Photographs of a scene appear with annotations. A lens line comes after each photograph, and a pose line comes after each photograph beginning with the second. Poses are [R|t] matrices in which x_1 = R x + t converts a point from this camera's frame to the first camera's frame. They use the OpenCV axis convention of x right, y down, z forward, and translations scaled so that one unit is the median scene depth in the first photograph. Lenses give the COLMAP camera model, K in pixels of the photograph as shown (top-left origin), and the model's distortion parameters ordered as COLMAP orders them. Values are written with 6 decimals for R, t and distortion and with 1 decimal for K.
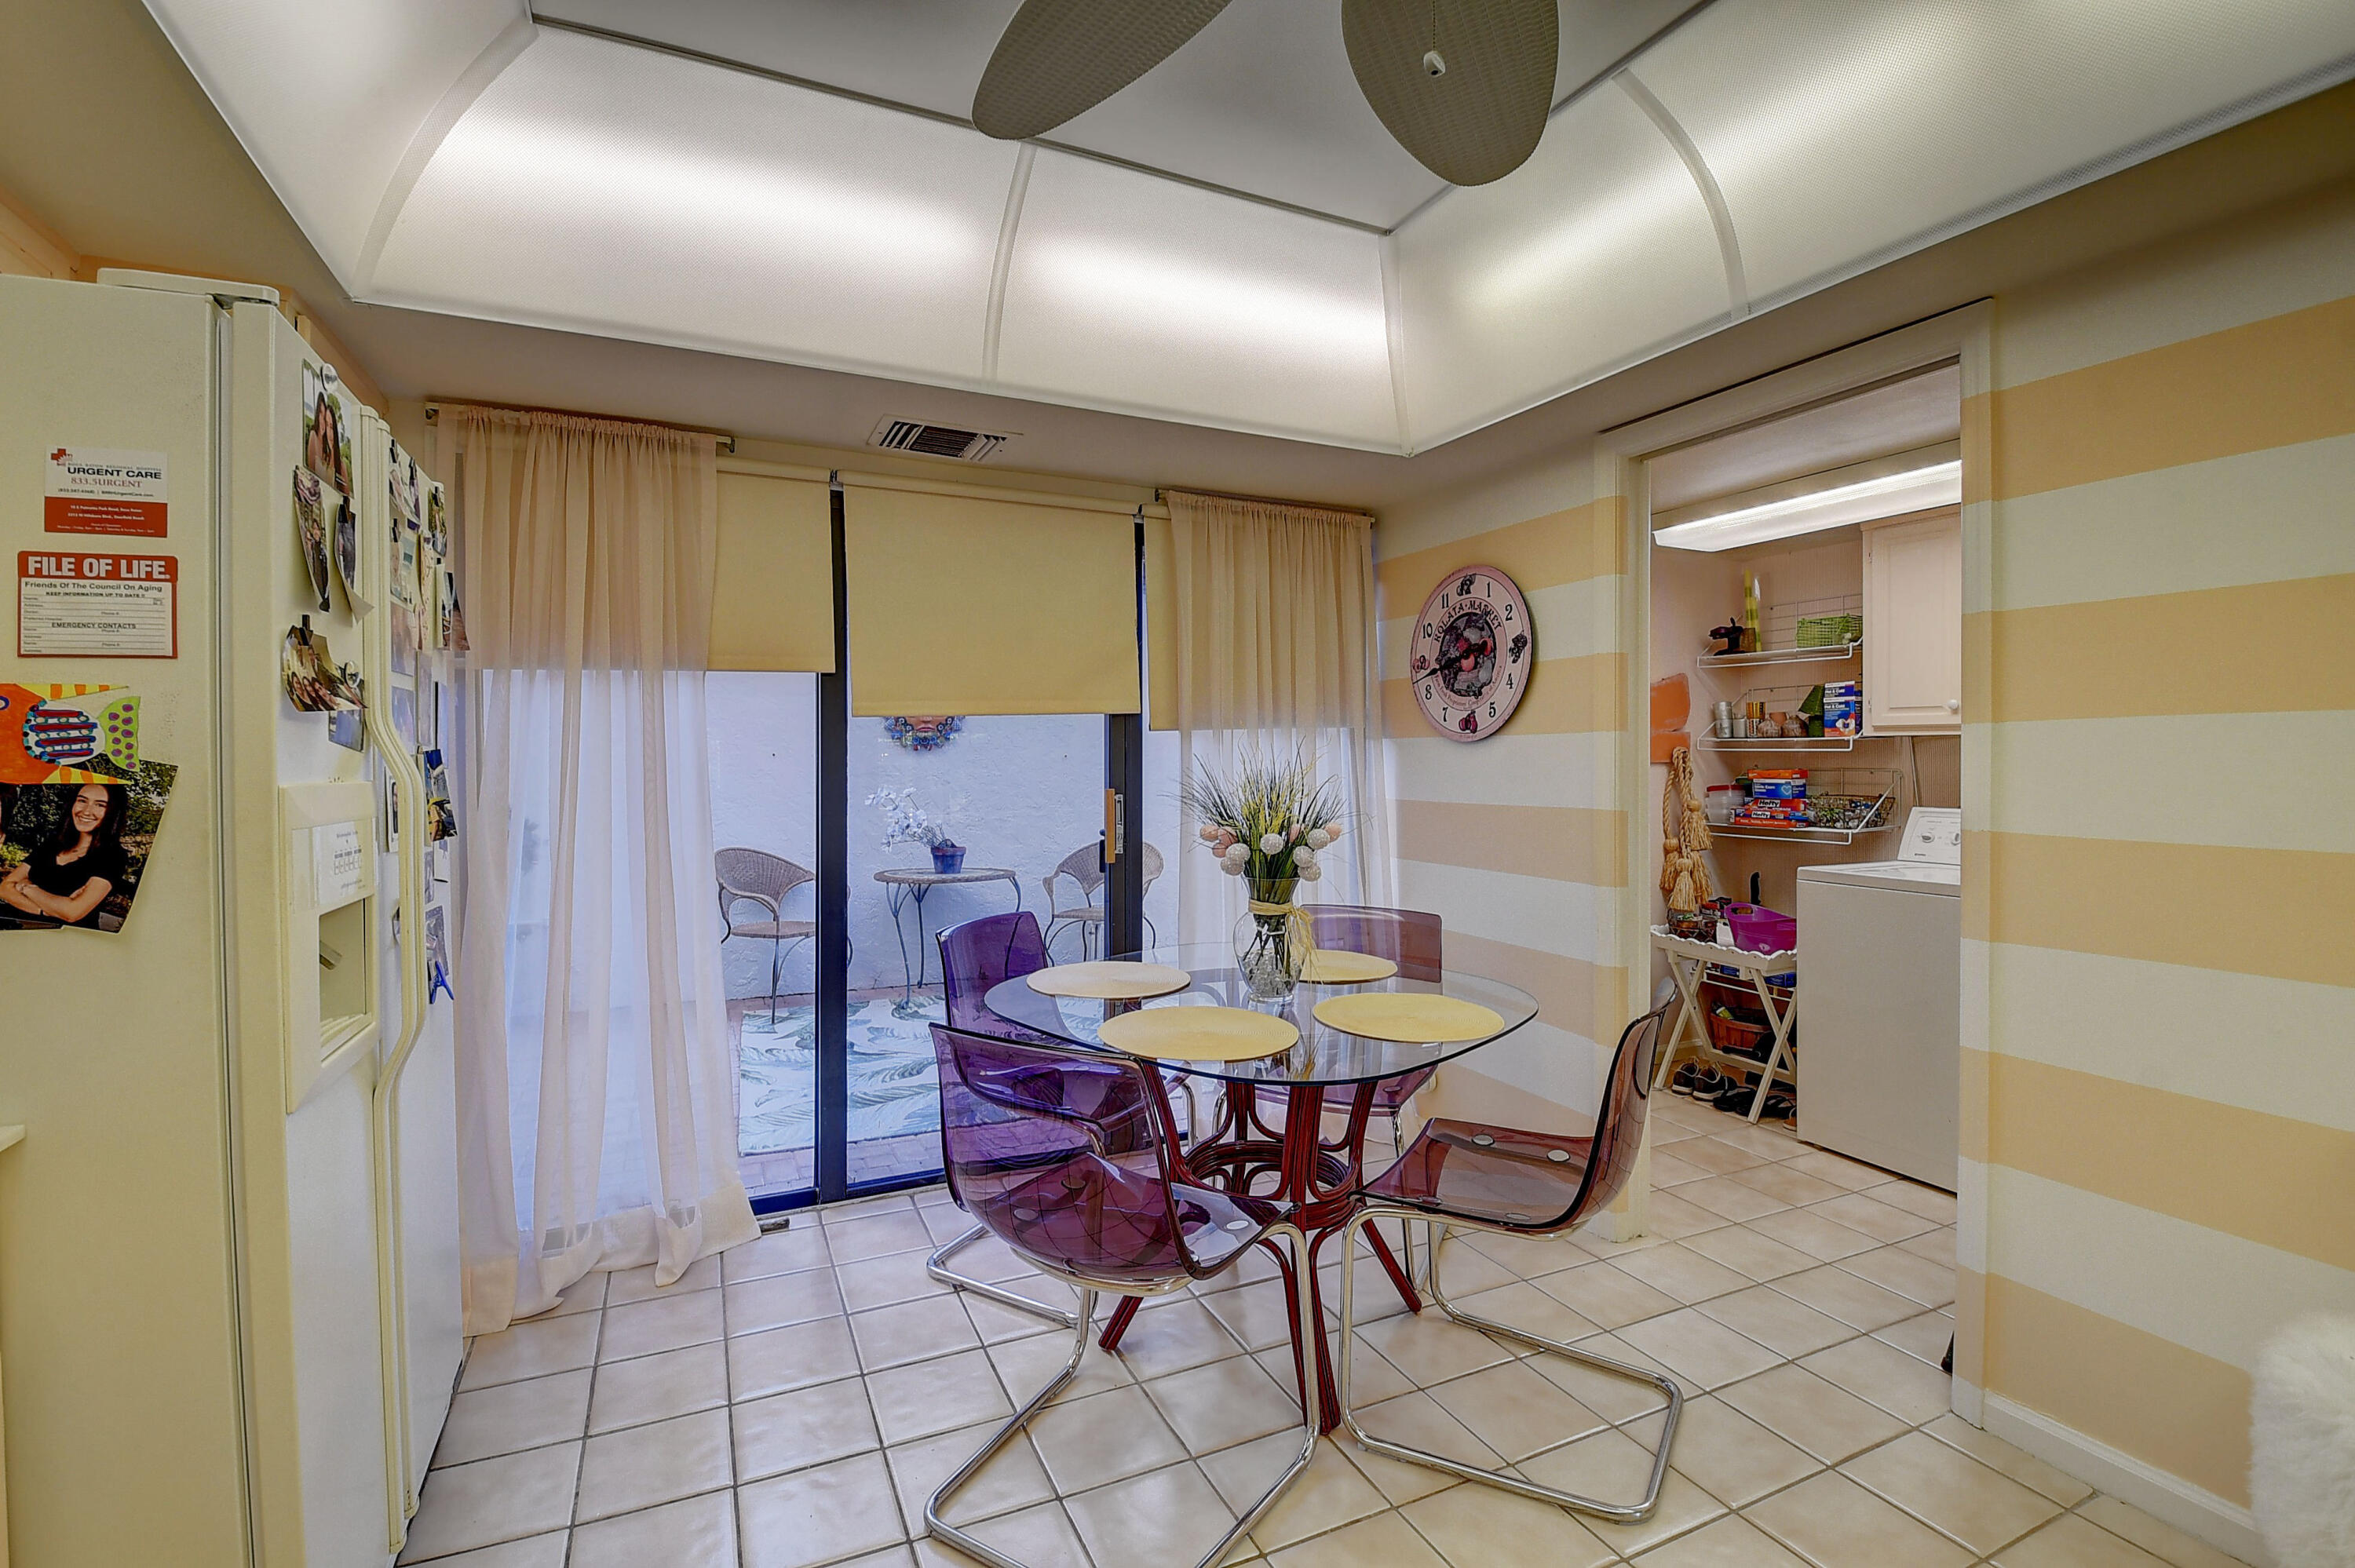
lens RADIAL K [[1034.9, 0, 1154.3], [0, 1034.9, 761.7], [0, 0, 1]] dist [0.003720, -0.017208]
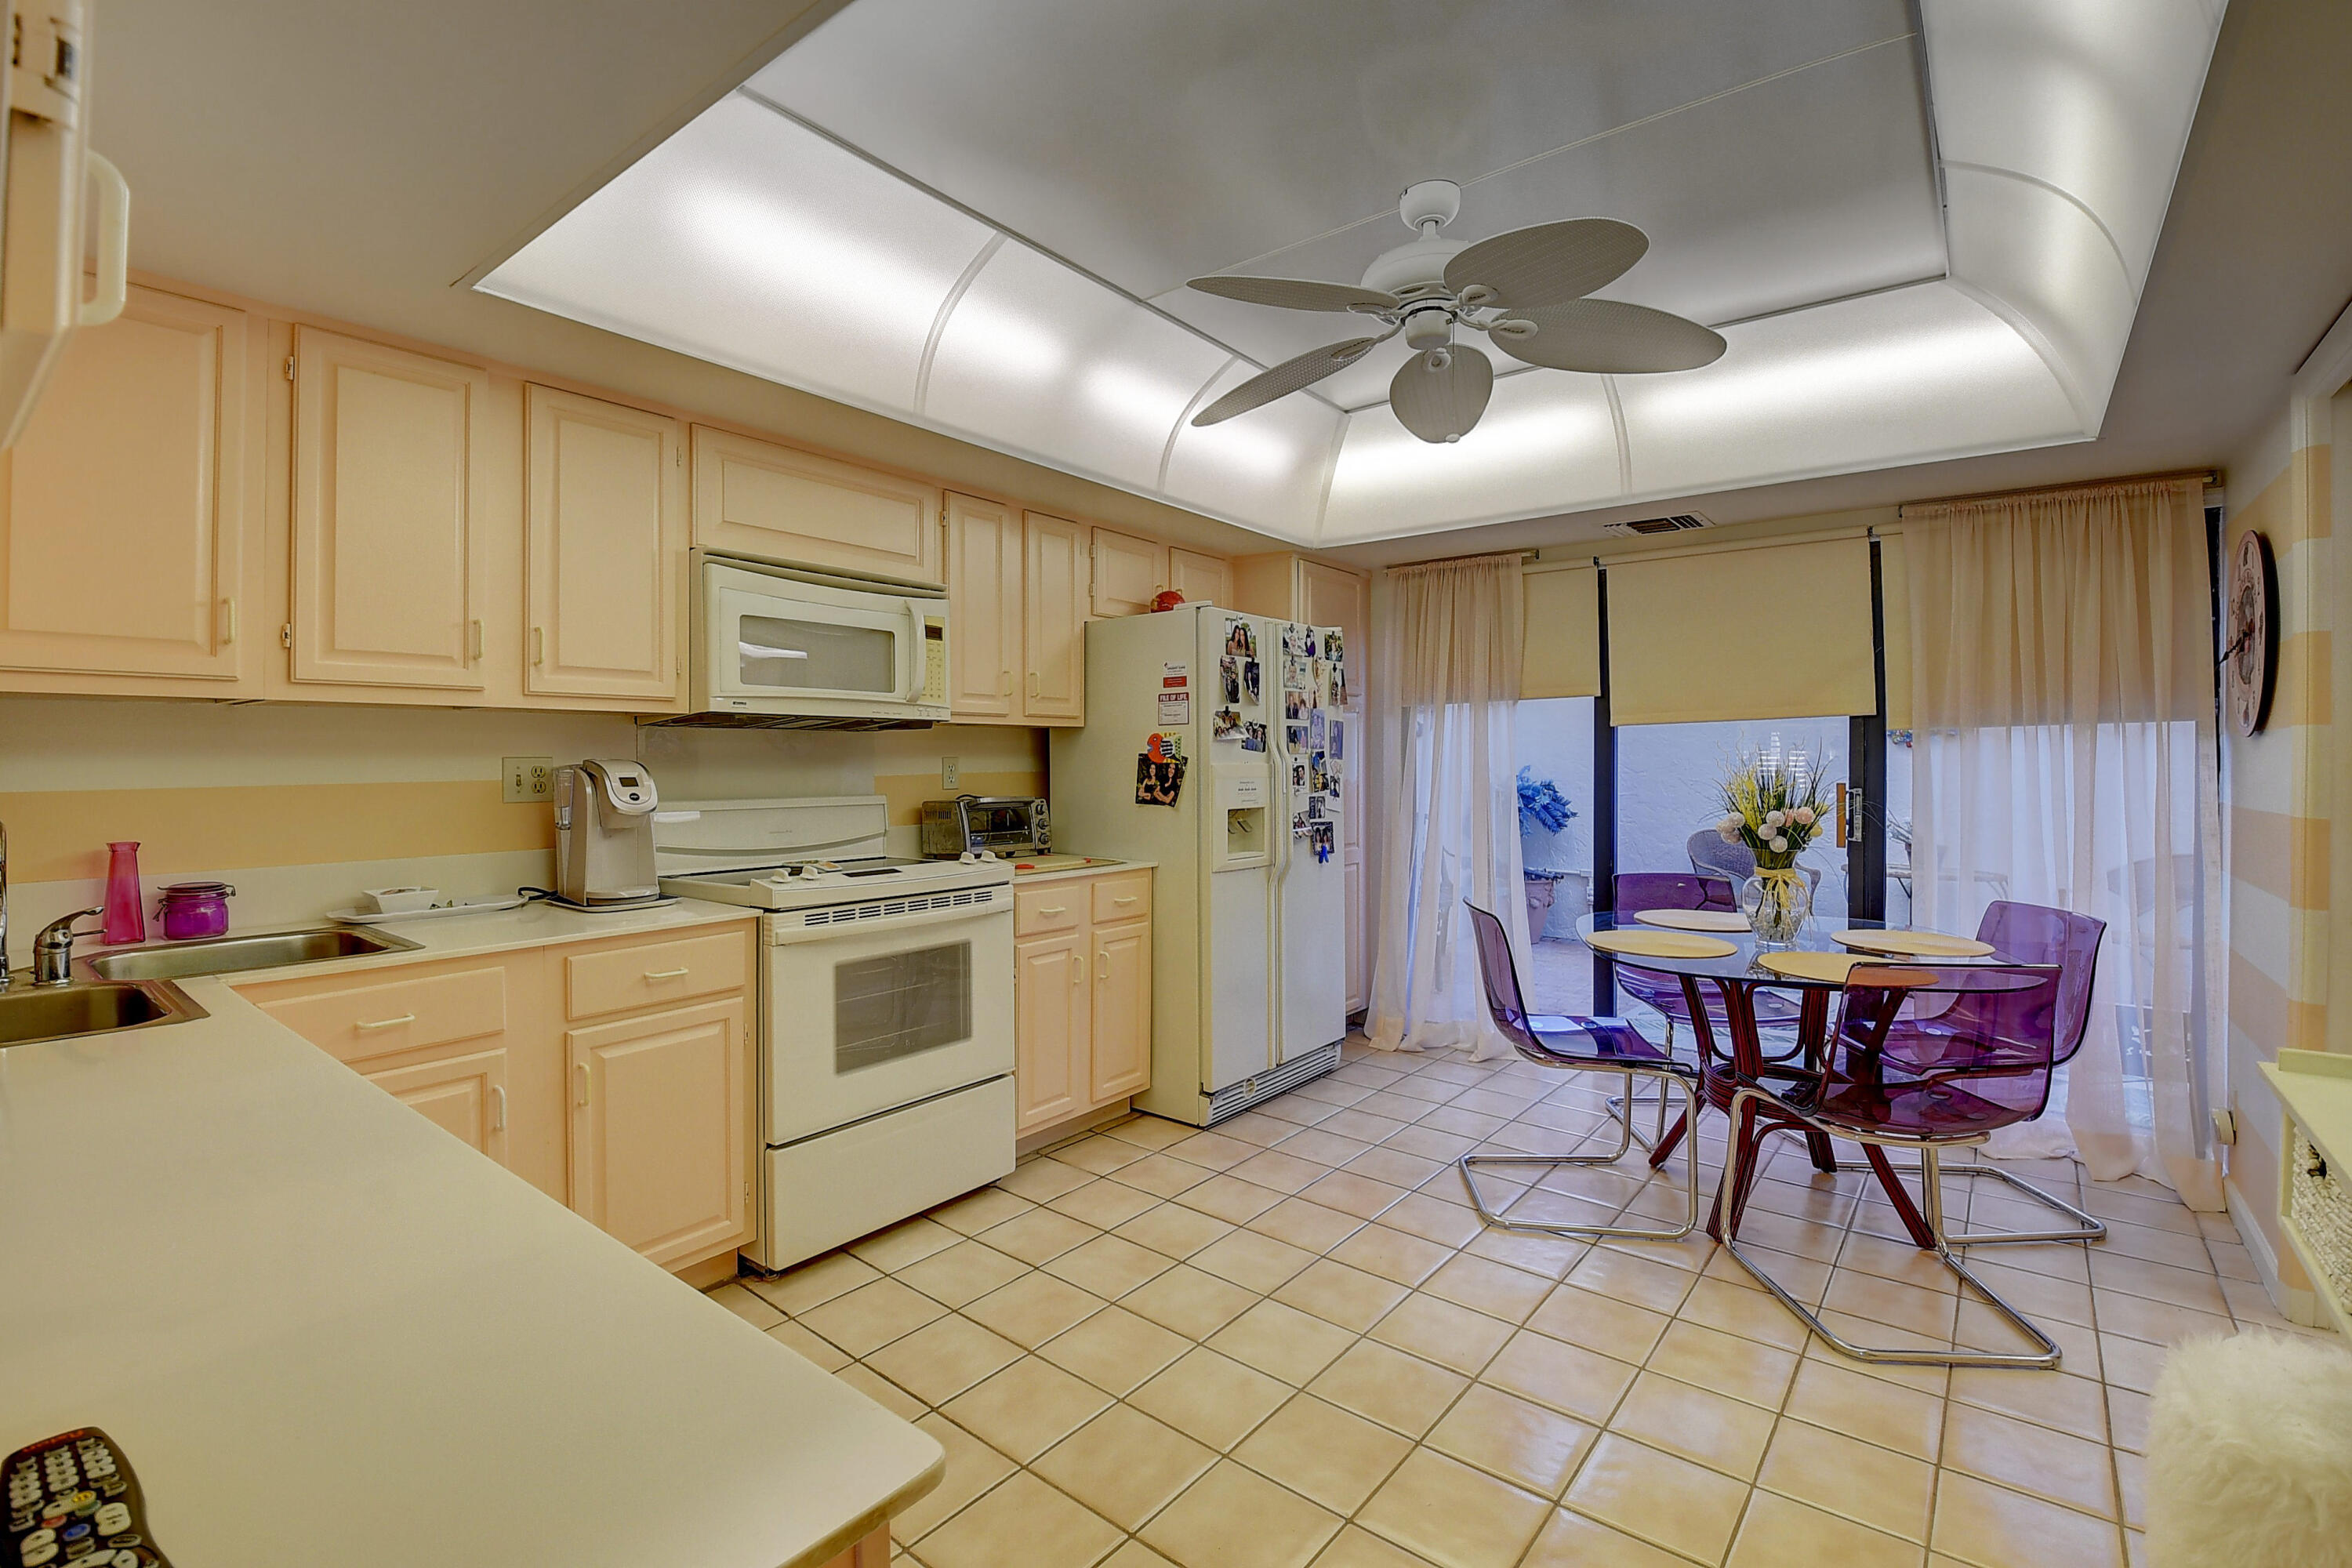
lens RADIAL K [[1033.7, 0, 1166.8], [0, 1033.7, 766.9], [0, 0, 1]] dist [0.003720, -0.017208]
pose [[0.446343, 0.013202, -0.894765, 1.626646], [-0.004390, 0.999911, 0.012564, -0.005935], [0.894851, -0.001680, 0.446361, -0.432660]]
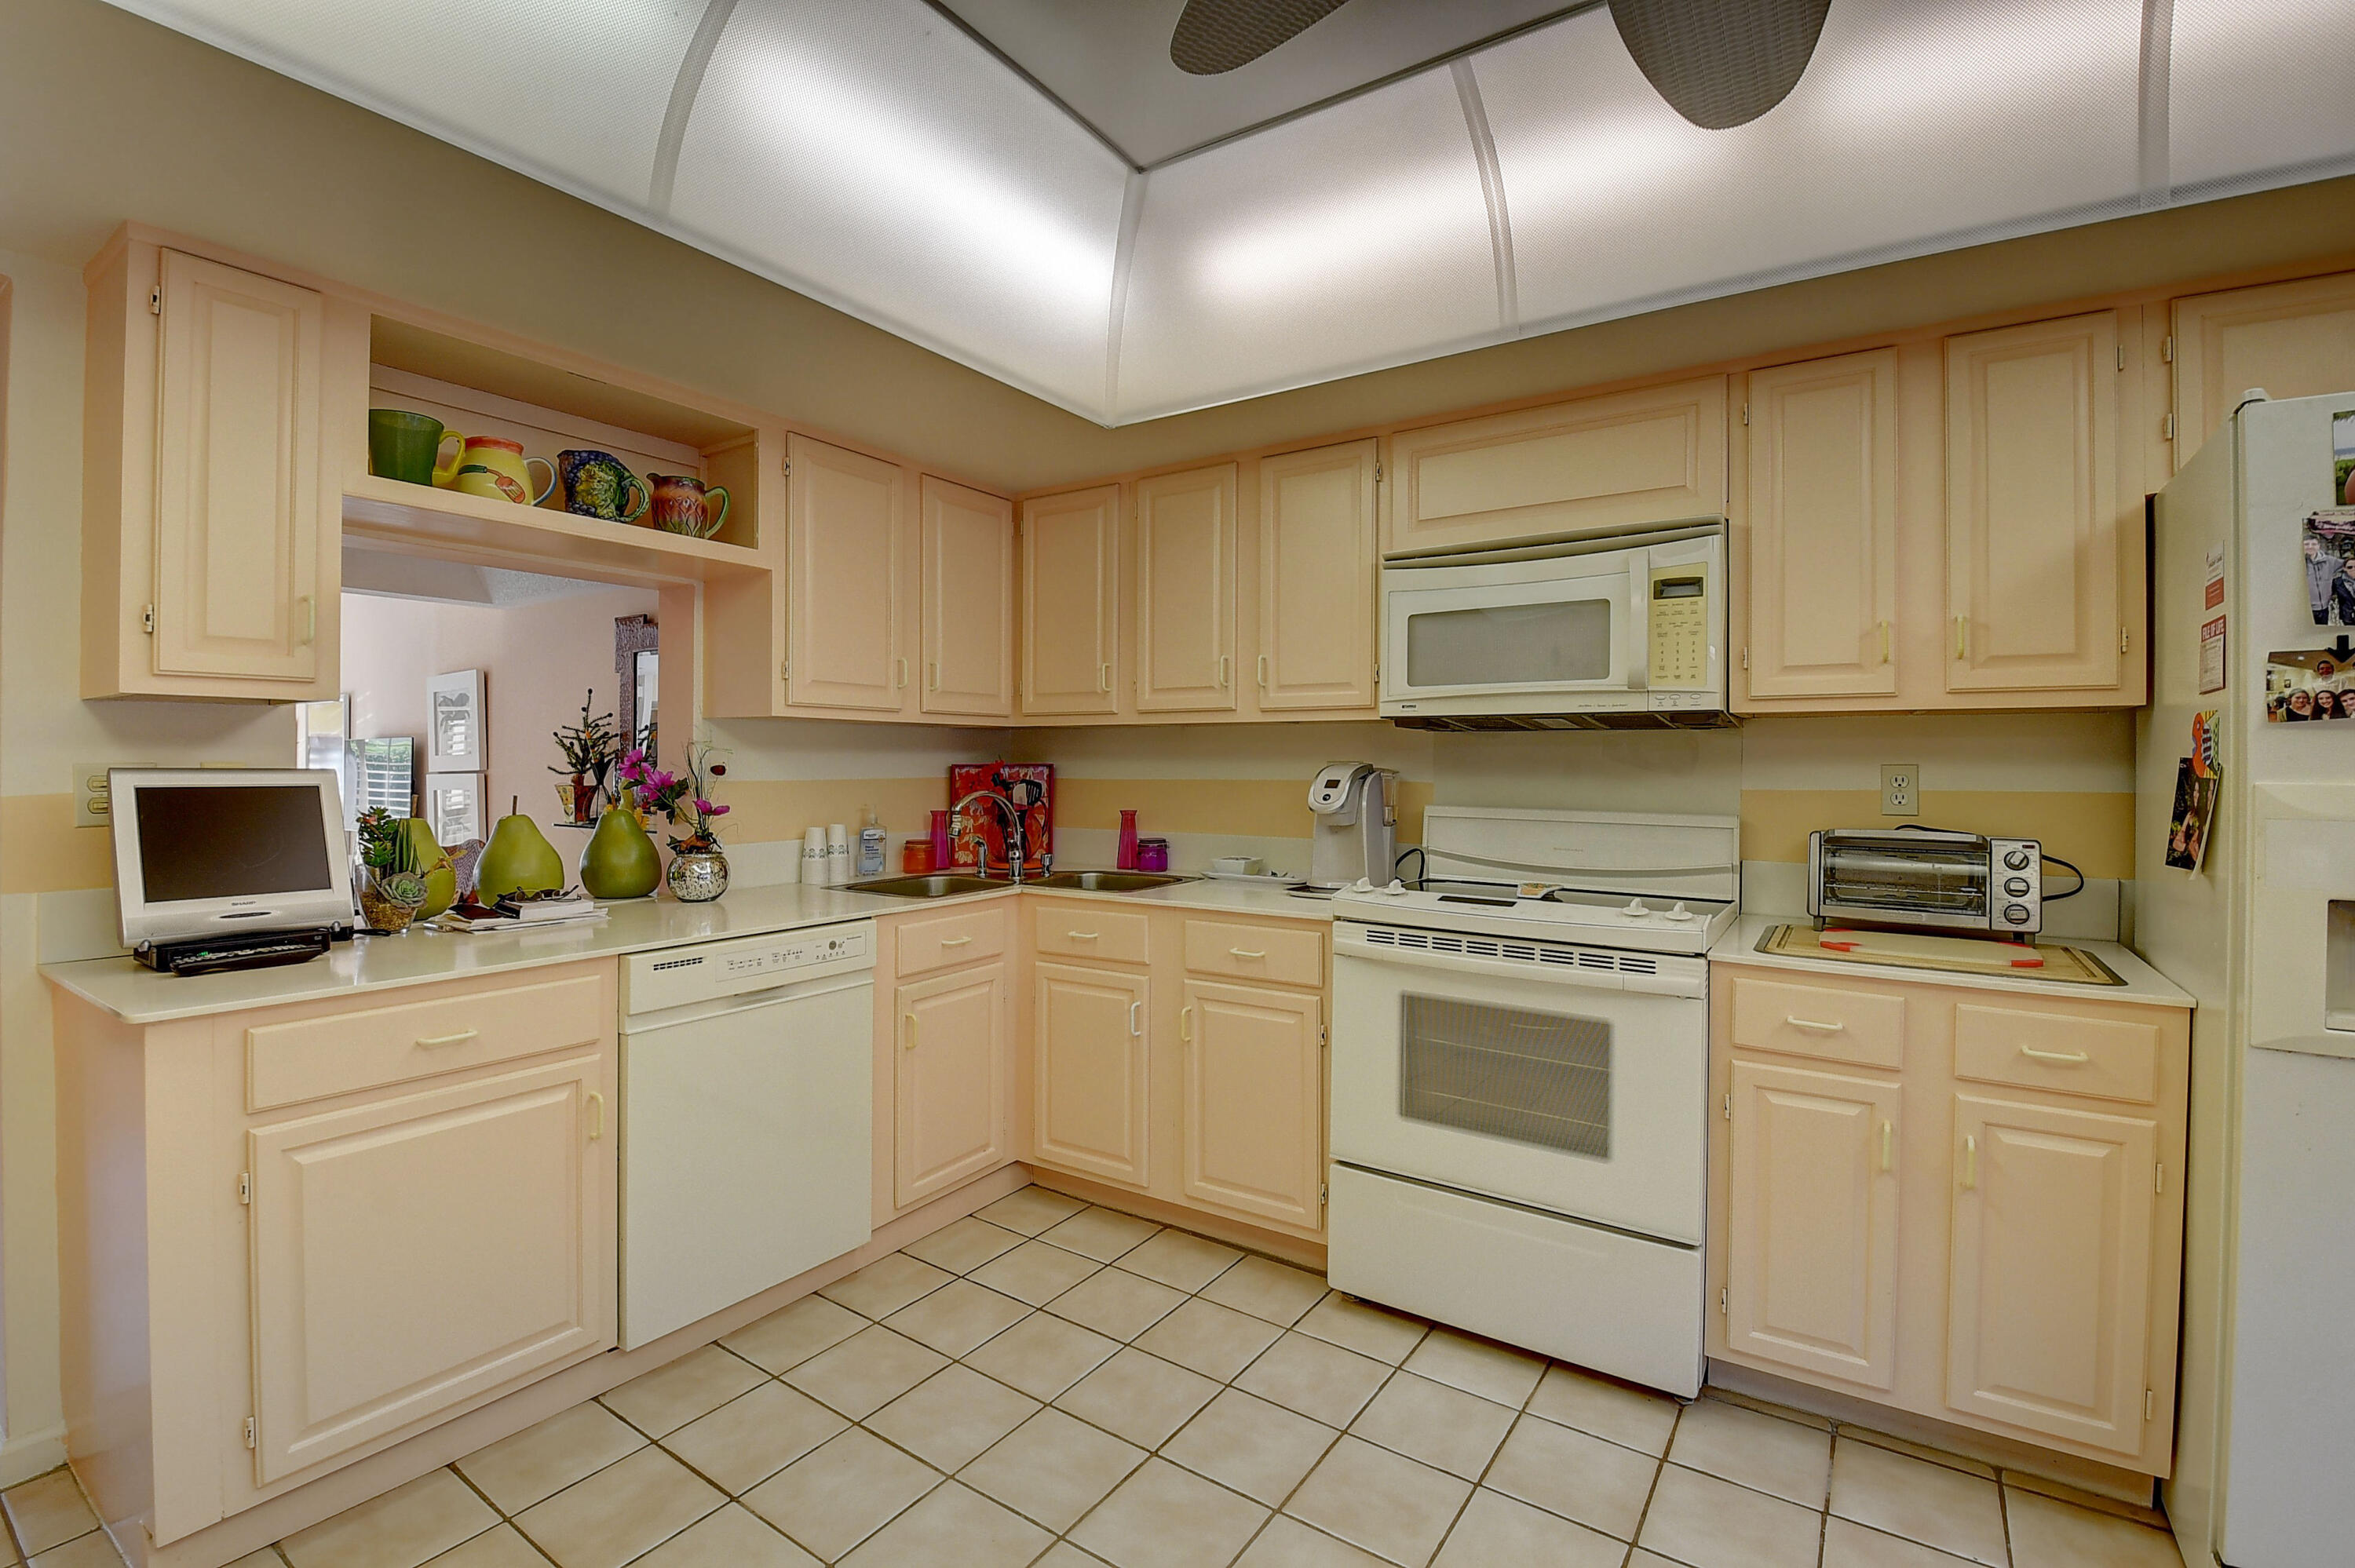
lens RADIAL K [[1034.9, 0, 1155.8], [0, 1034.9, 765.6], [0, 0, 1]] dist [0.003720, -0.017208]
pose [[-0.855022, 0.004962, -0.518568, 0.844162], [-0.000695, 0.999942, 0.010714, -0.009793], [0.518591, 0.009521, -0.854969, 1.203938]]
